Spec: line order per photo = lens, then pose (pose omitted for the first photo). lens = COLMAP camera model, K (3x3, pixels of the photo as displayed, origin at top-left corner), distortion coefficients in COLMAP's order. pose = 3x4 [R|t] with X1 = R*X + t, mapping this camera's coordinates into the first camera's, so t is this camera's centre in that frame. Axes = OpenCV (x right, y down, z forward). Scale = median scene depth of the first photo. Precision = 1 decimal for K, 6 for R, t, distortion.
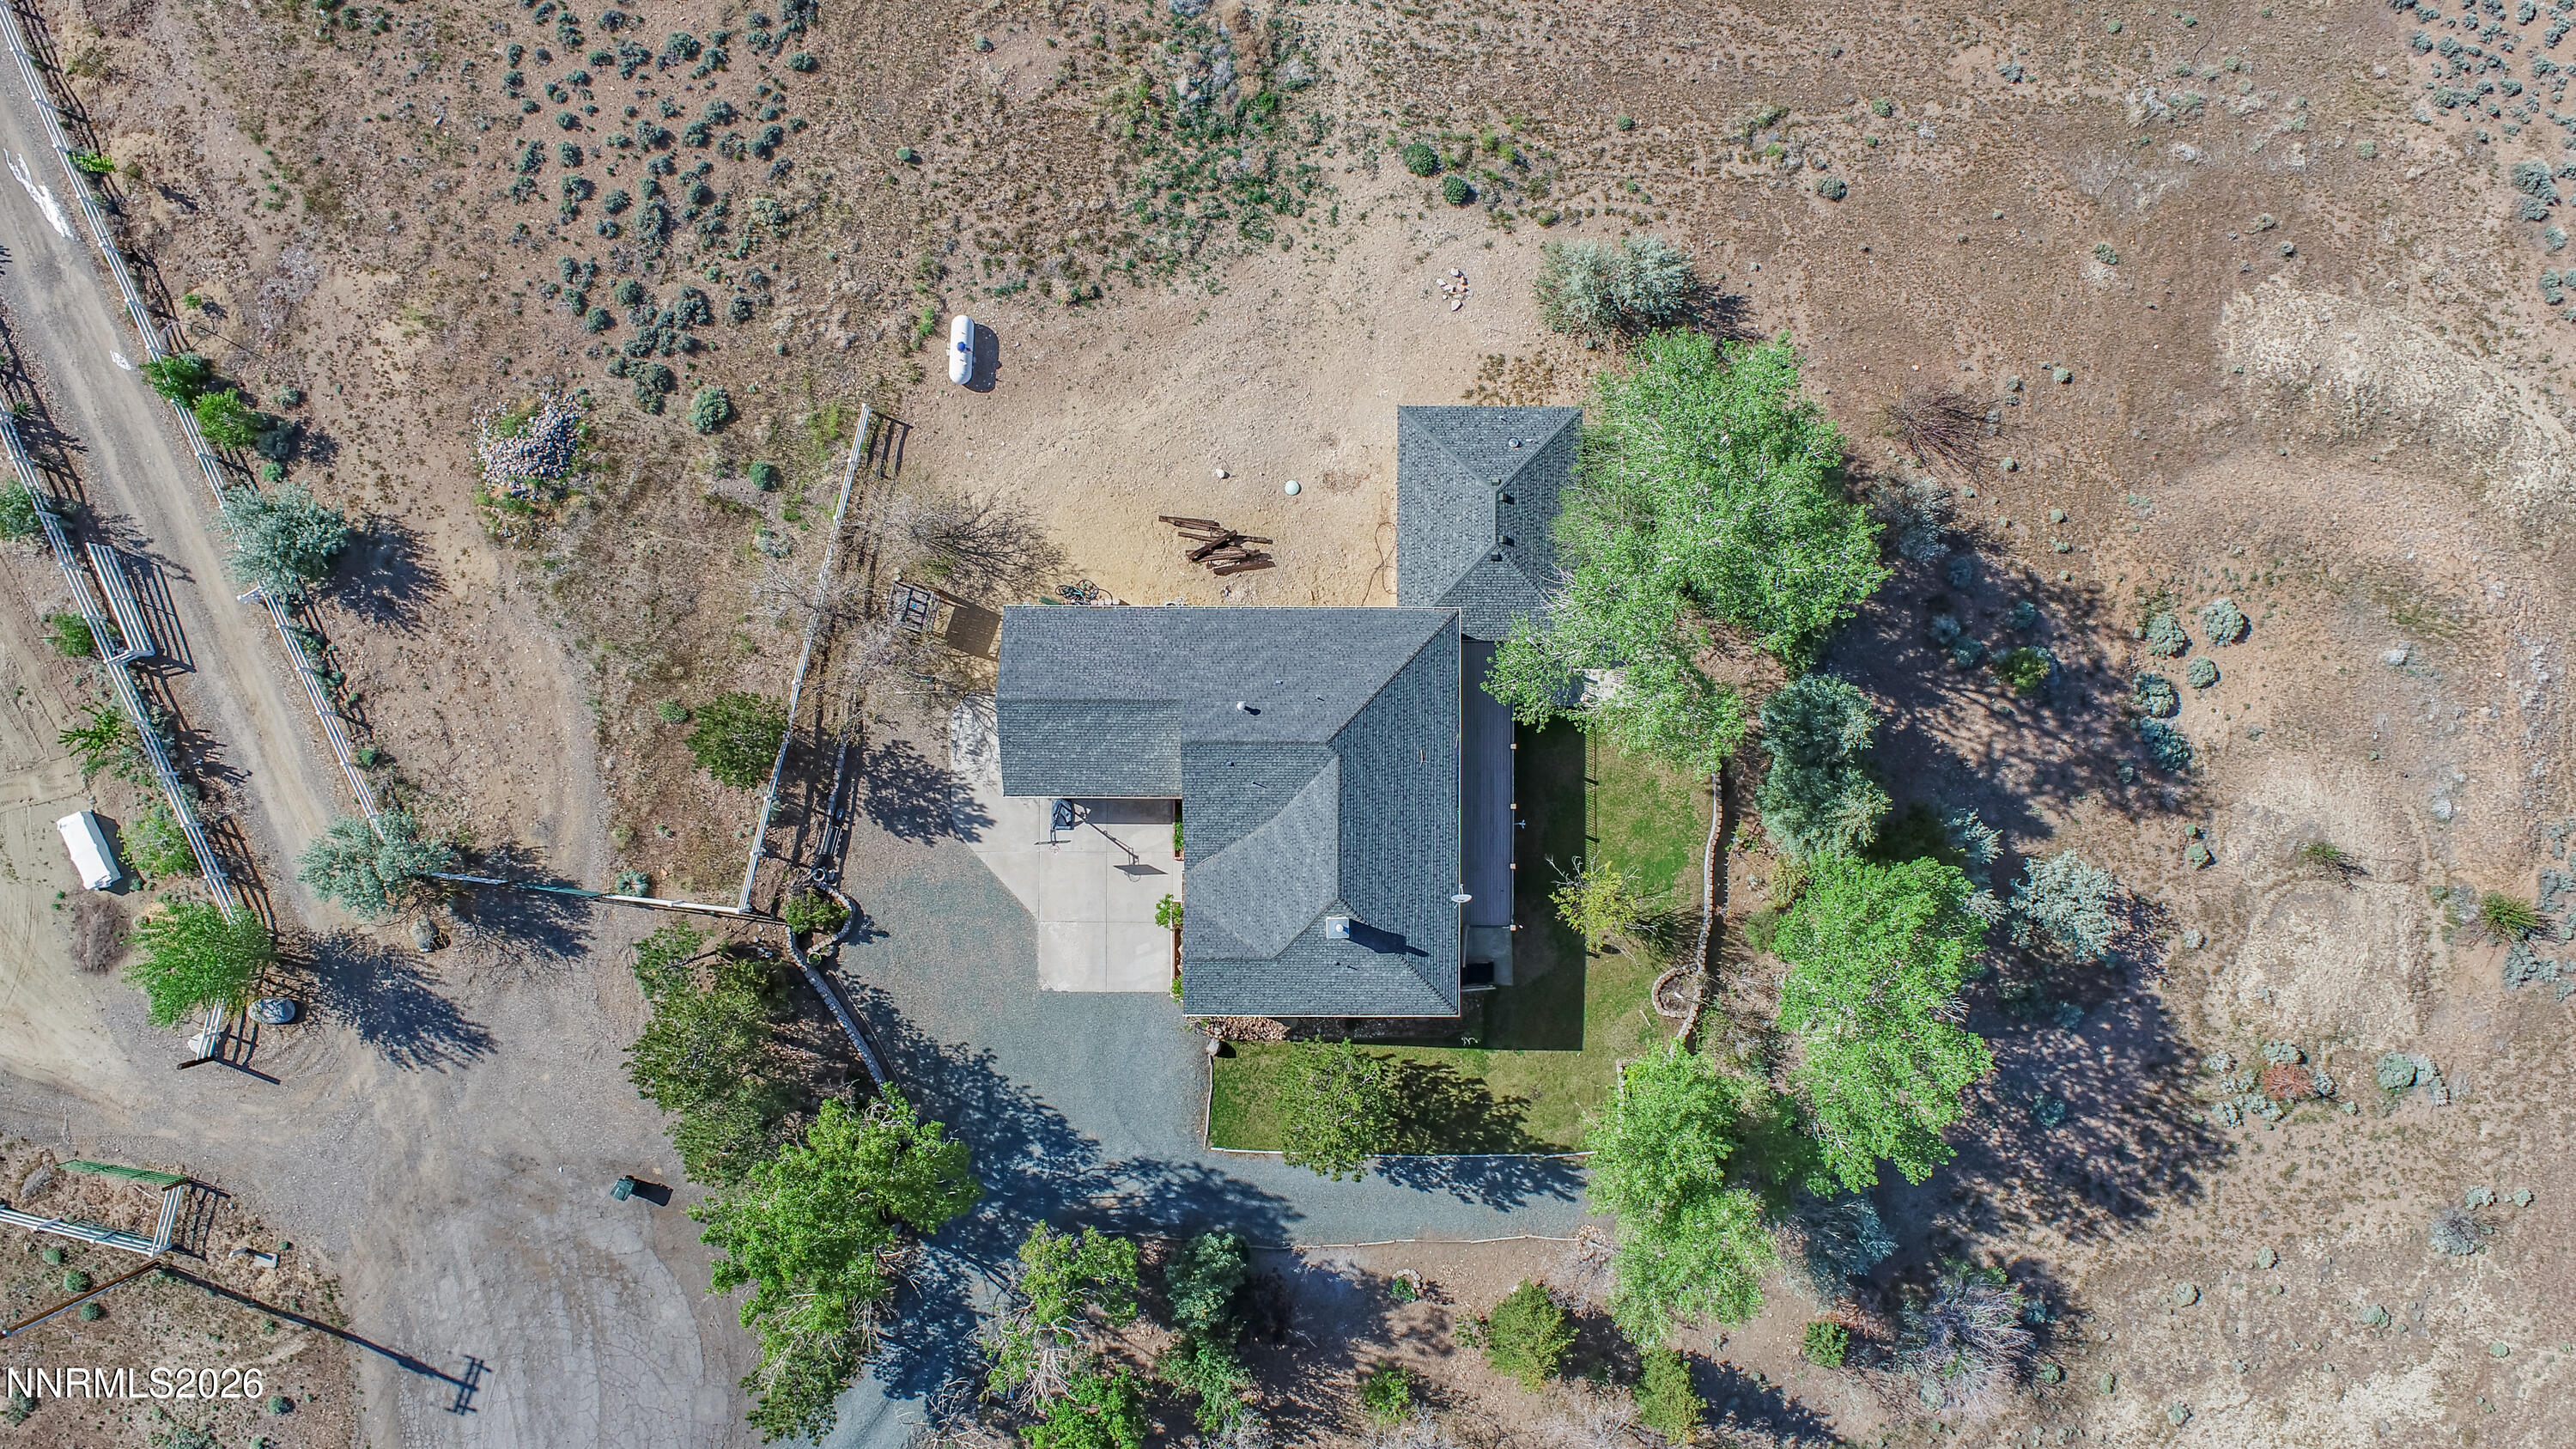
lens RADIAL K [[1763.3, 0, 1288.0], [0, 1763.3, 724.5], [0, 0, 1]] dist [-0.015270, 0.006975]
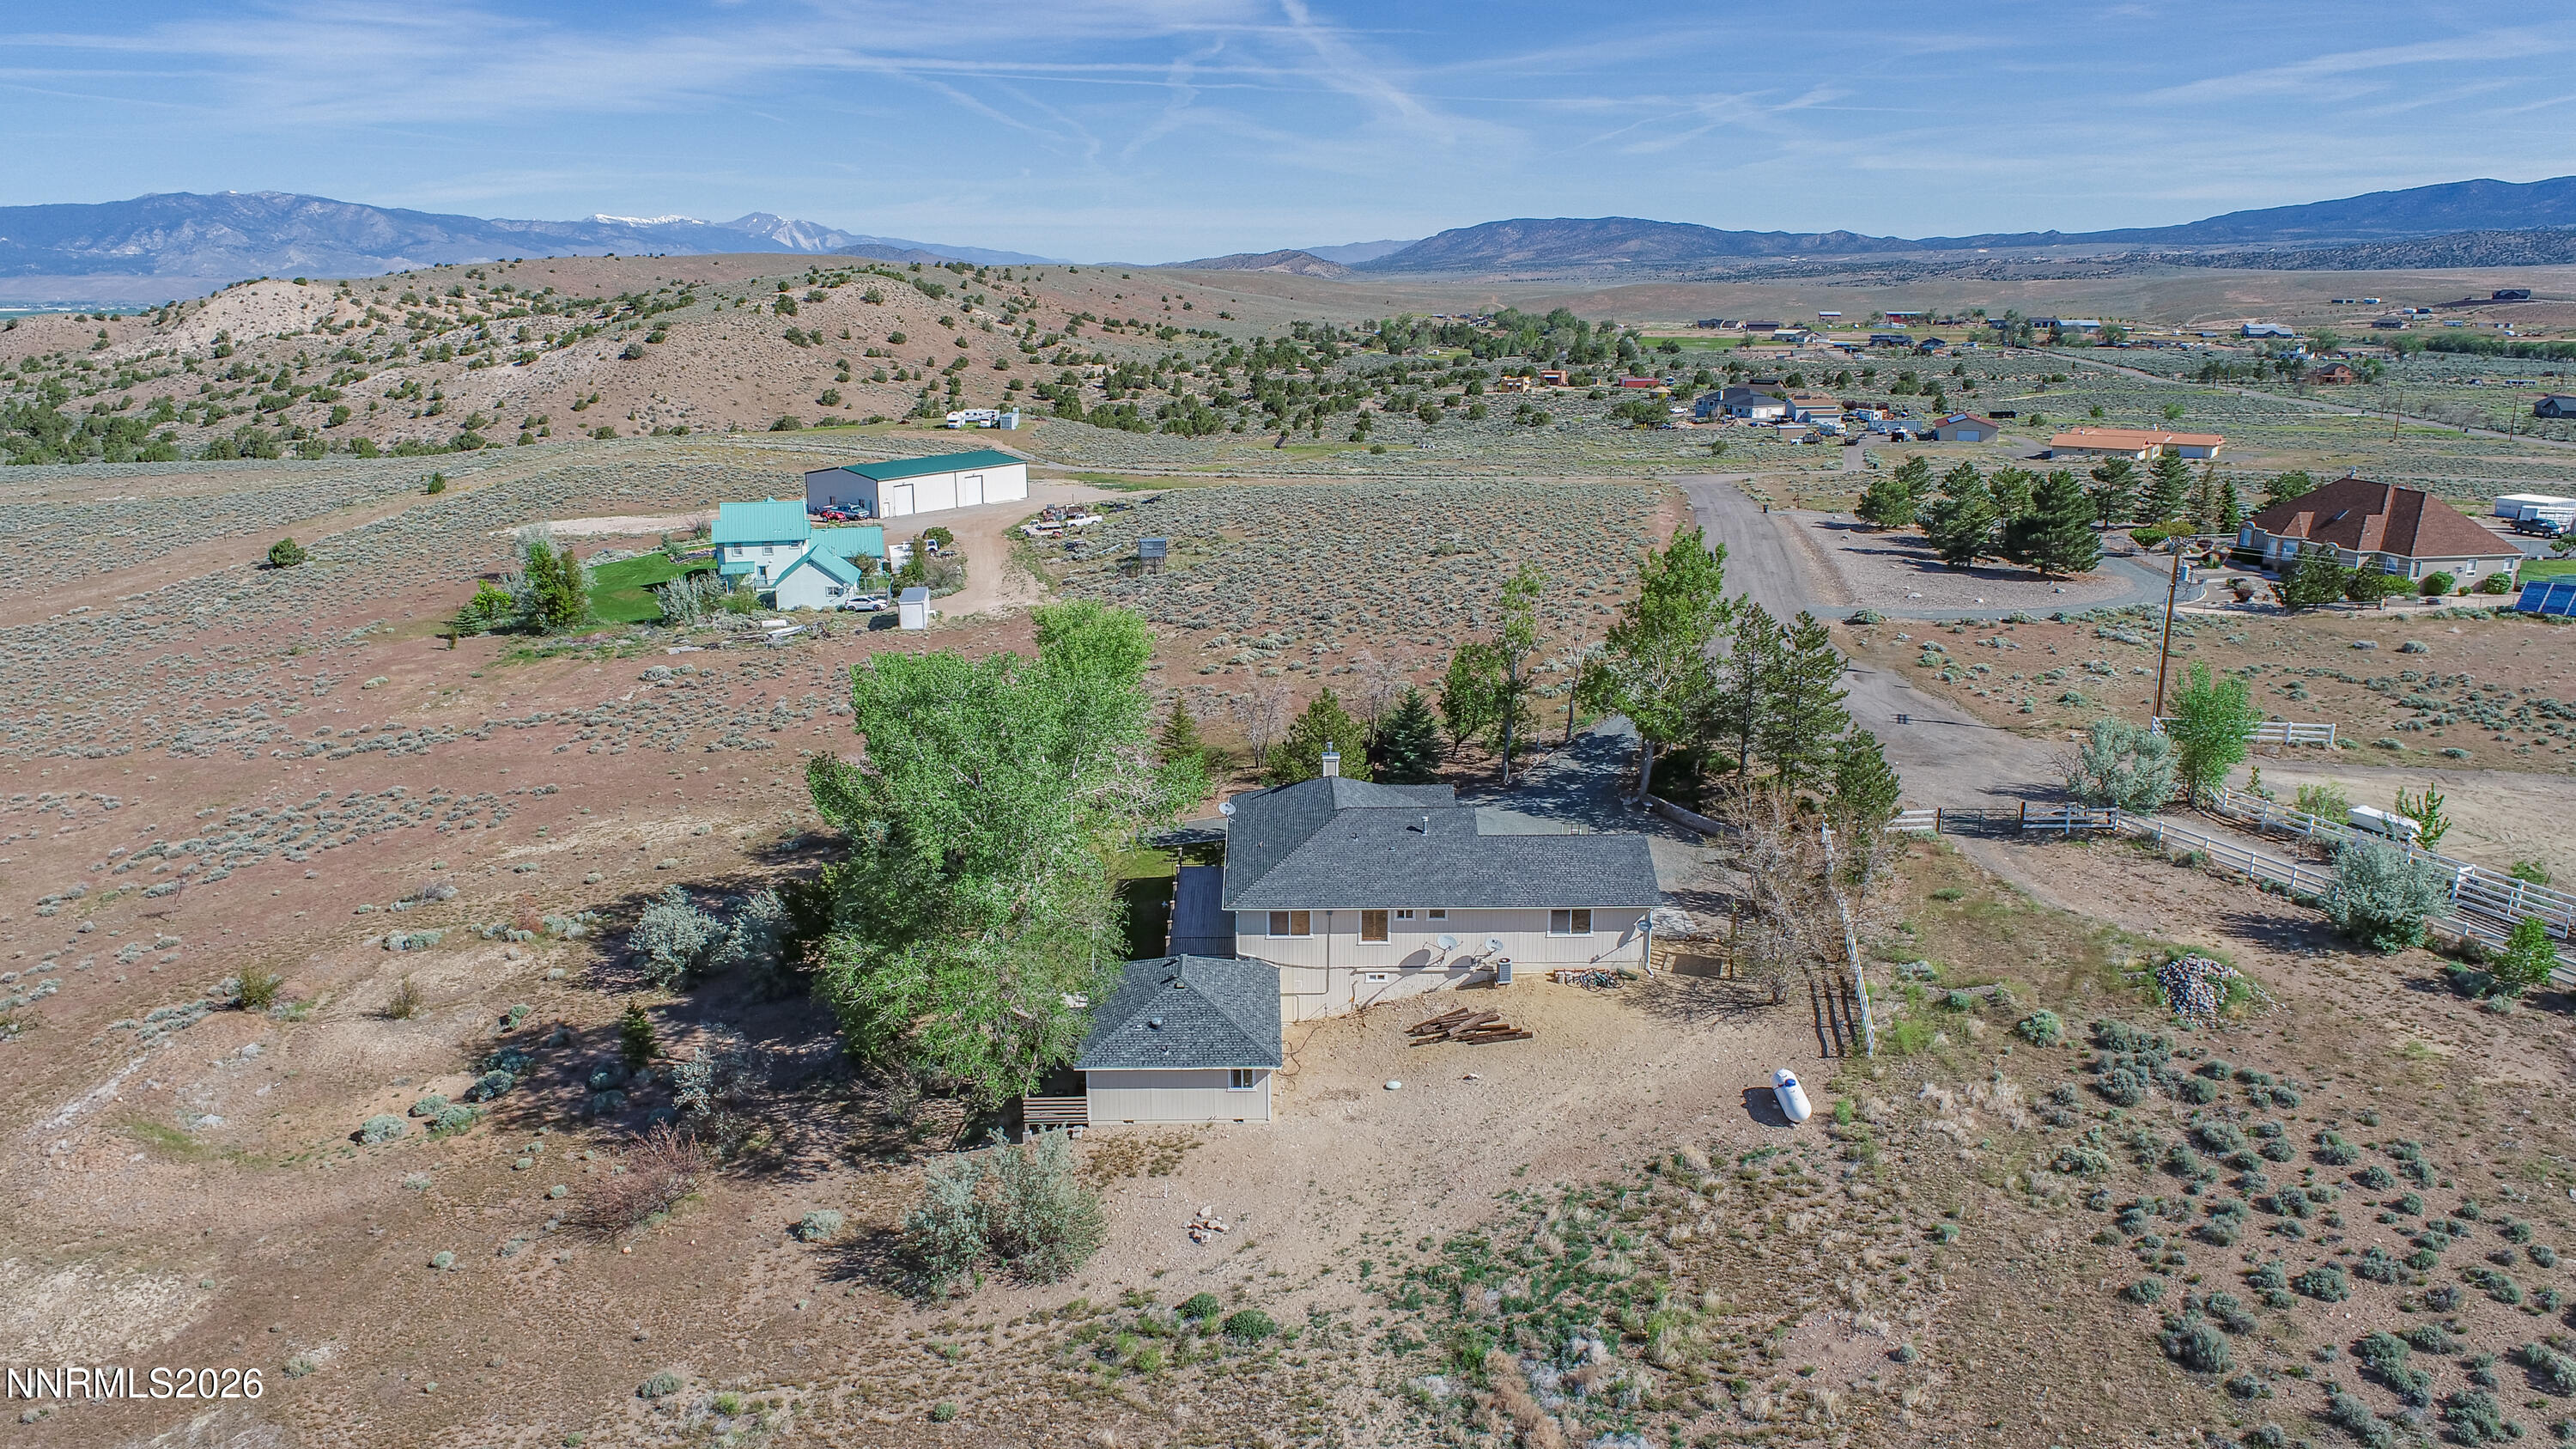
lens RADIAL K [[1763.3, 0, 1288.0], [0, 1763.3, 724.5], [0, 0, 1]] dist [-0.015270, 0.006975]
pose [[-0.999818, 0.007511, -0.017534, 0.073475], [-0.018828, -0.241057, 0.970328, -1.001029], [0.003062, 0.970482, 0.241155, 0.620198]]
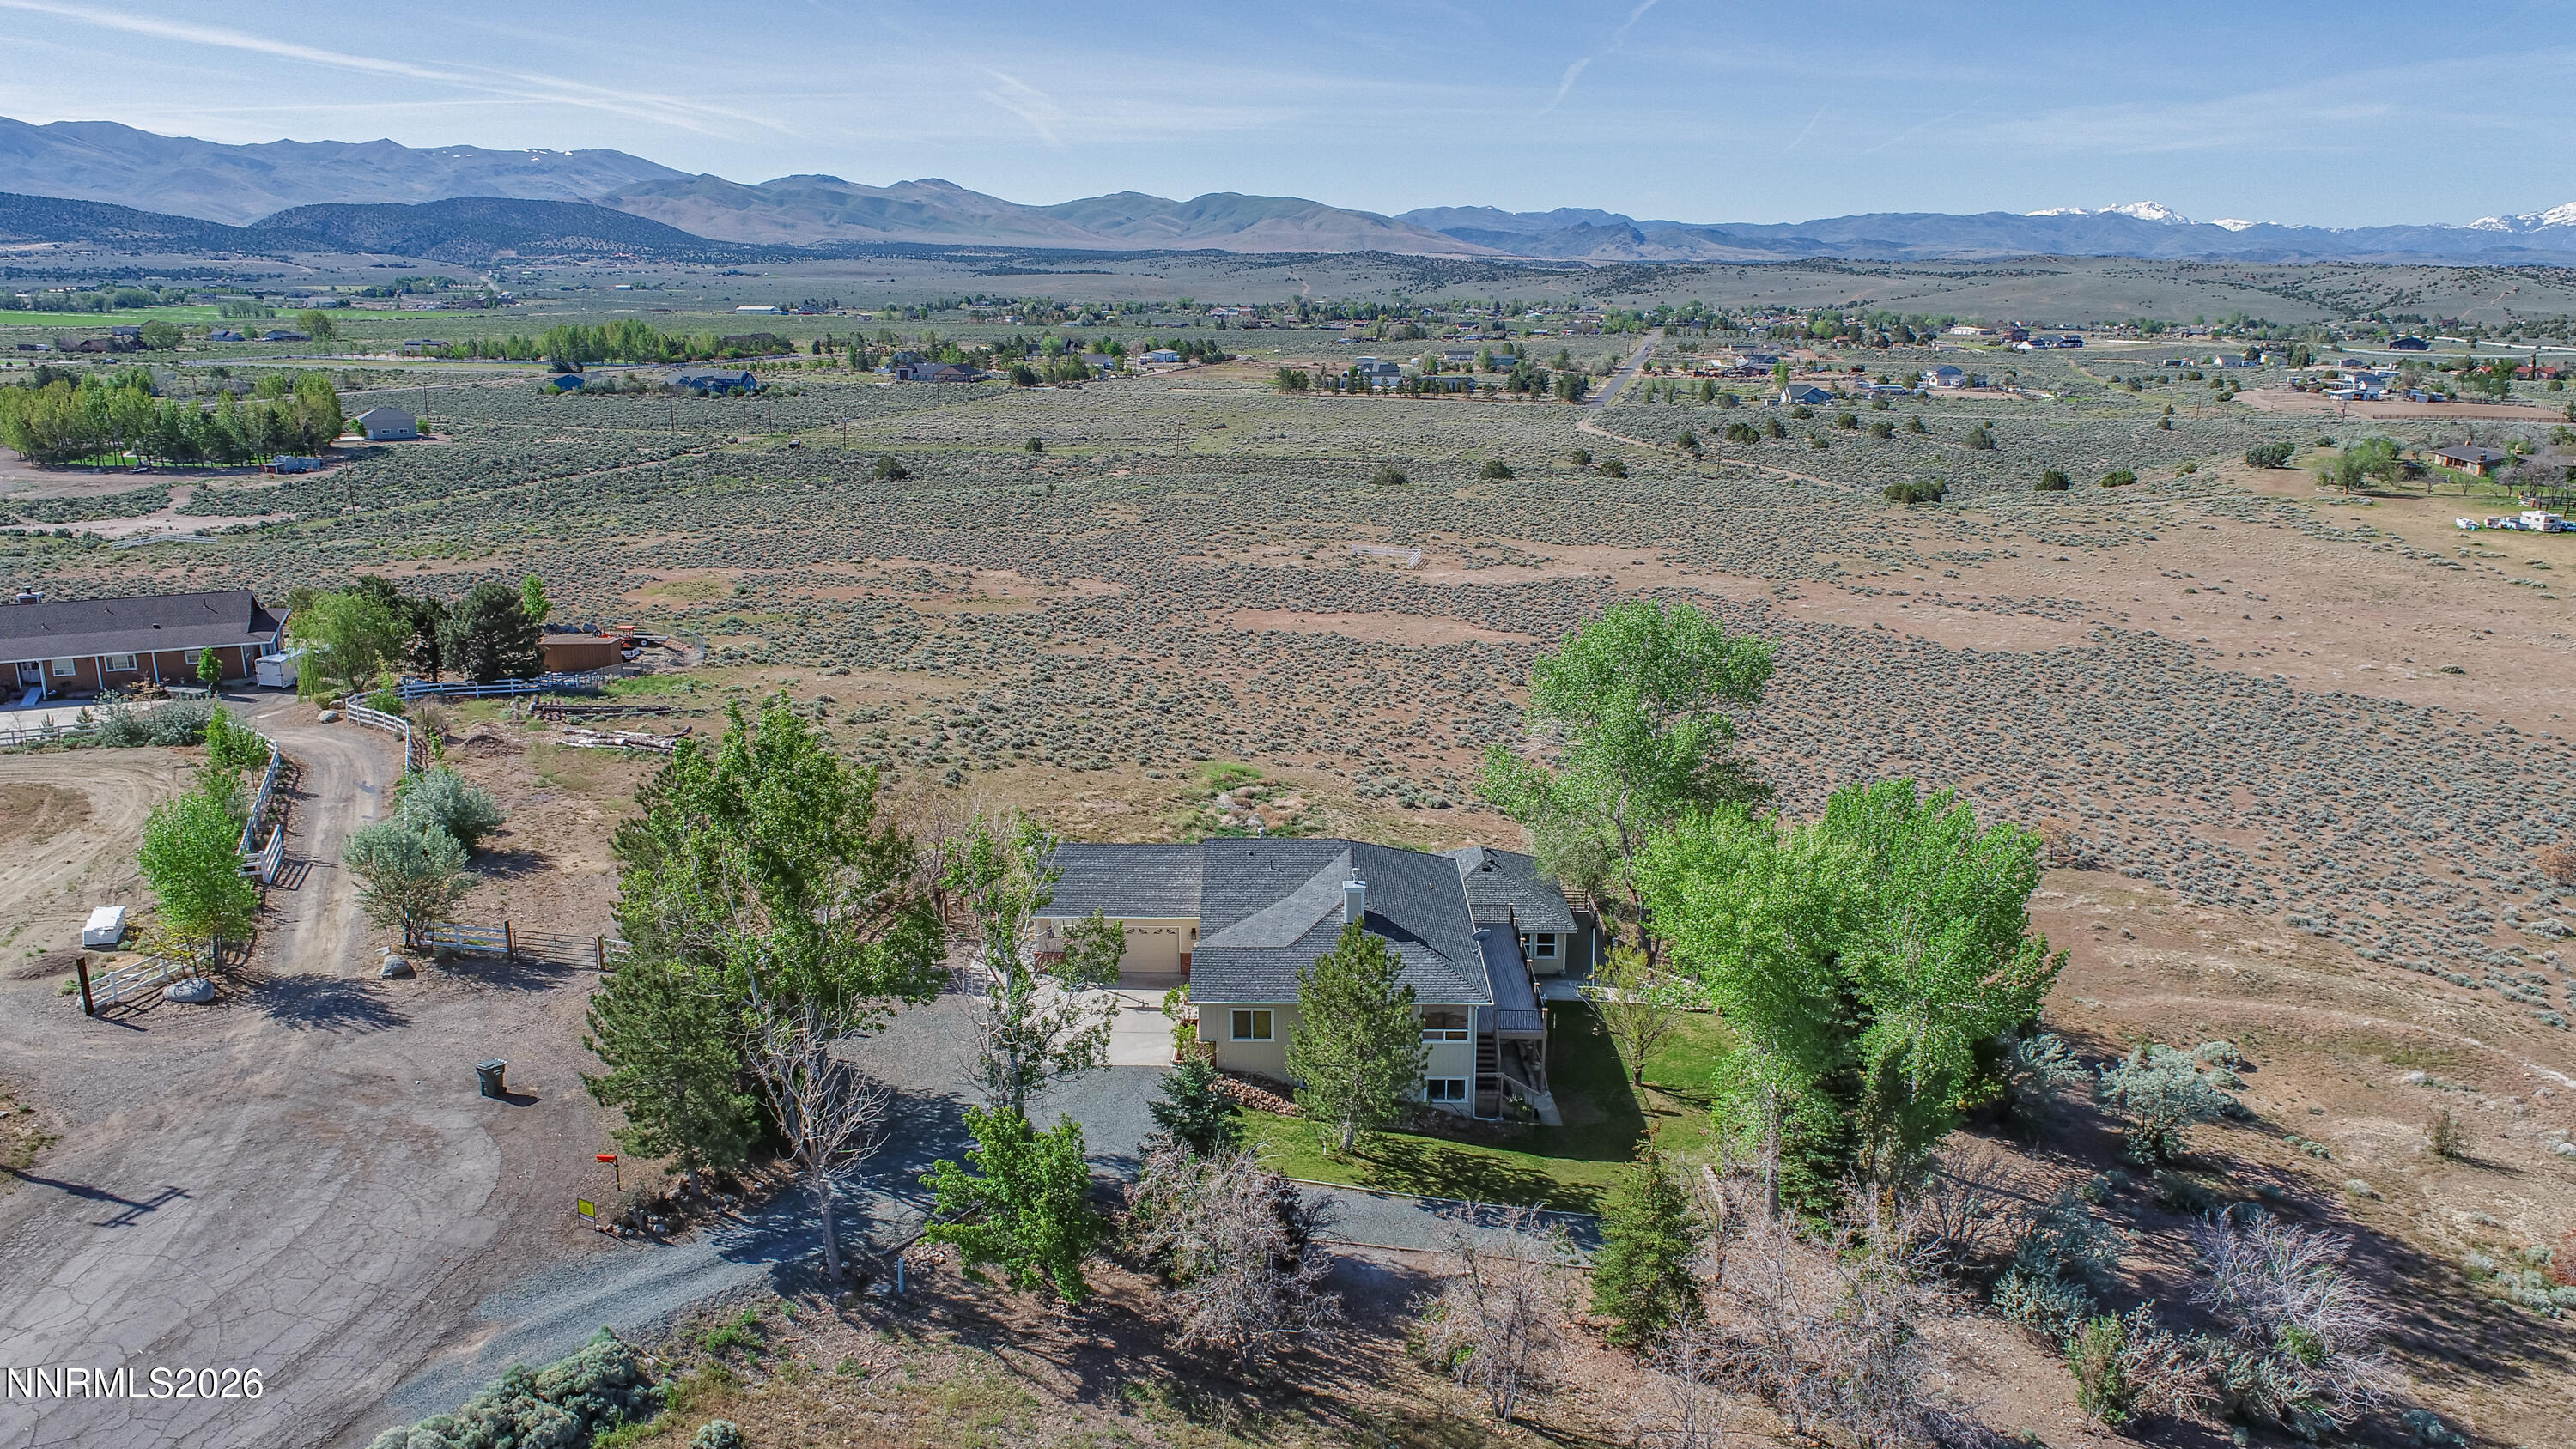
lens RADIAL K [[1762.8, 0, 1288.0], [0, 1762.8, 724.5], [0, 0, 1]] dist [-0.015270, 0.006975]
pose [[0.999972, 0.000310, -0.007452, -0.001426], [-0.007275, 0.260552, -0.965432, 0.957325], [0.001642, 0.965460, 0.260547, 0.600167]]
